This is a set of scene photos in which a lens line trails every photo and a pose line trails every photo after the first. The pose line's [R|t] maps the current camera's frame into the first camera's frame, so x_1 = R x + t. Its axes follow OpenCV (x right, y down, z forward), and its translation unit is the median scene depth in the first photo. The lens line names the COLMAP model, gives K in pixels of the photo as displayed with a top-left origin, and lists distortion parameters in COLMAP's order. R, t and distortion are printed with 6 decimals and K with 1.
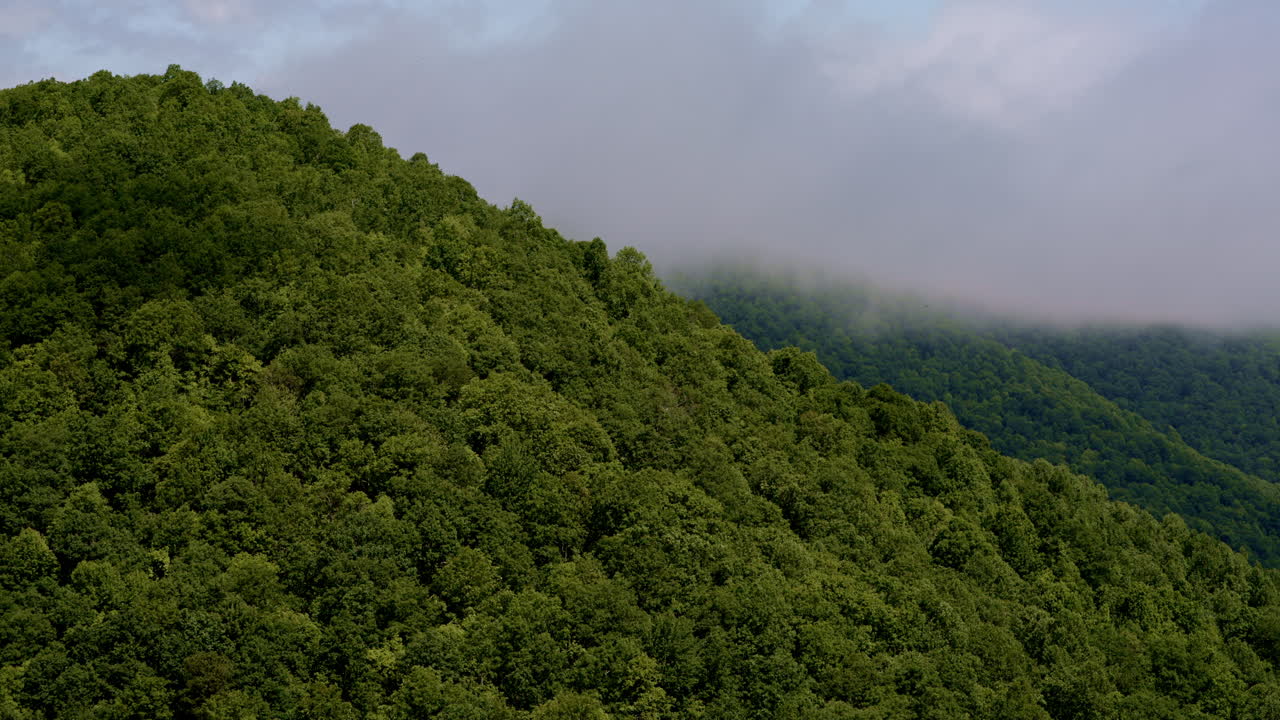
lens RADIAL K [[2784.3, 0, 640.0], [0, 2784.3, 360.0], [0, 0, 1]] dist [0.158734, -1.467286]
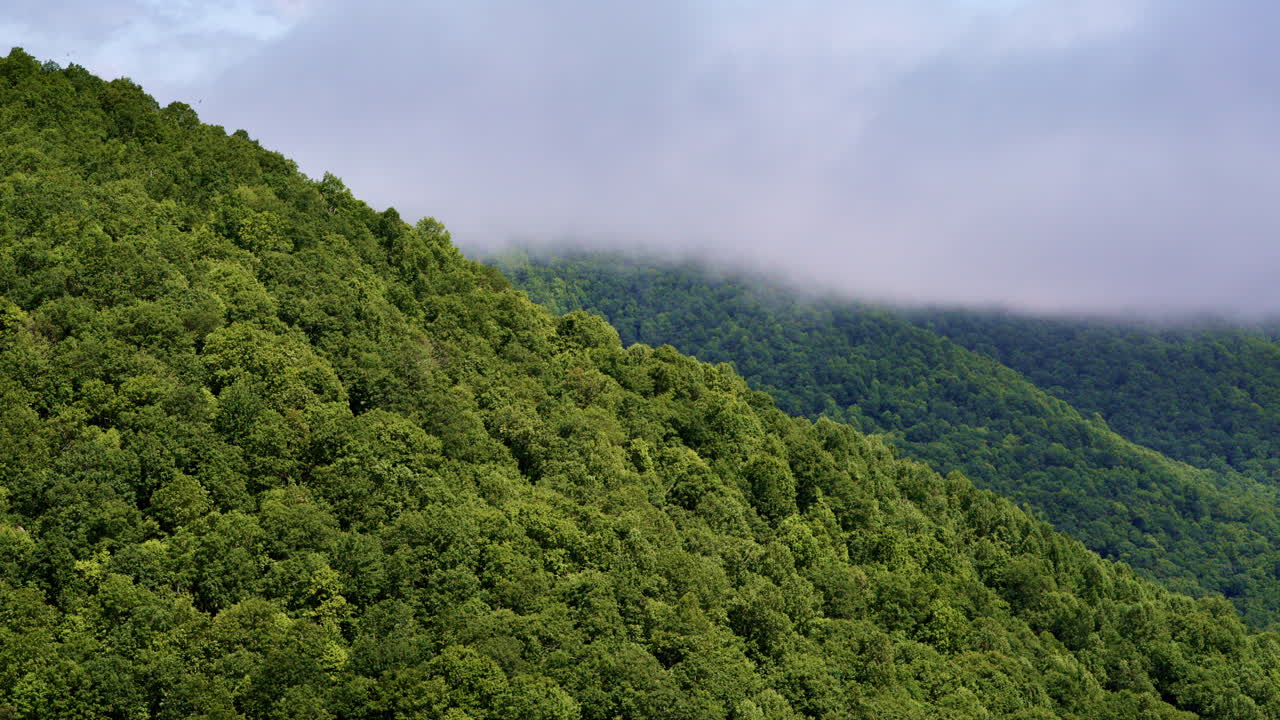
lens RADIAL K [[2784.3, 0, 640.0], [0, 2784.3, 360.0], [0, 0, 1]] dist [0.158734, -1.467286]
pose [[0.999998, 0.001755, -0.000149, 0.098832], [-0.001755, 0.999998, 0.000797, 0.016957], [0.000151, -0.000796, 1.000000, -0.091779]]
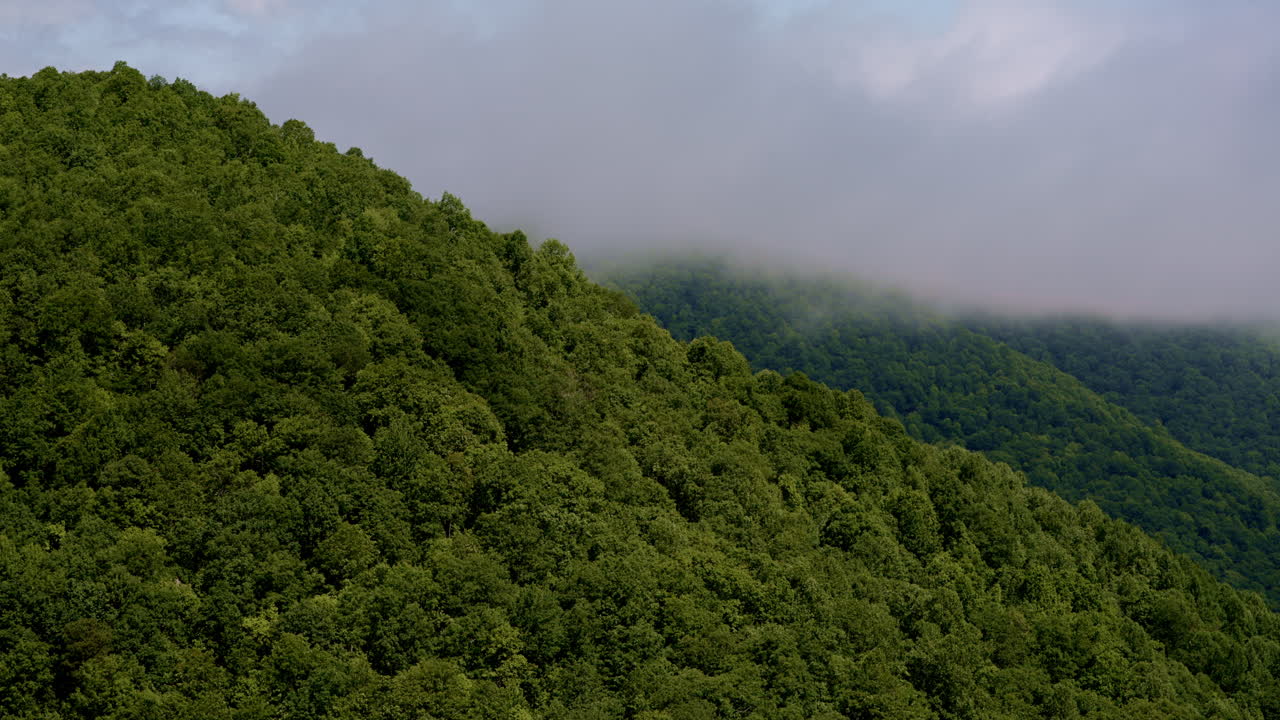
lens RADIAL K [[2784.3, 0, 640.0], [0, 2784.3, 360.0], [0, 0, 1]] dist [0.158734, -1.467286]
pose [[0.999965, 0.003645, -0.007507, 0.046408], [-0.003628, 0.999991, 0.002249, 0.002328], [0.007516, -0.002222, 0.999969, -0.044286]]
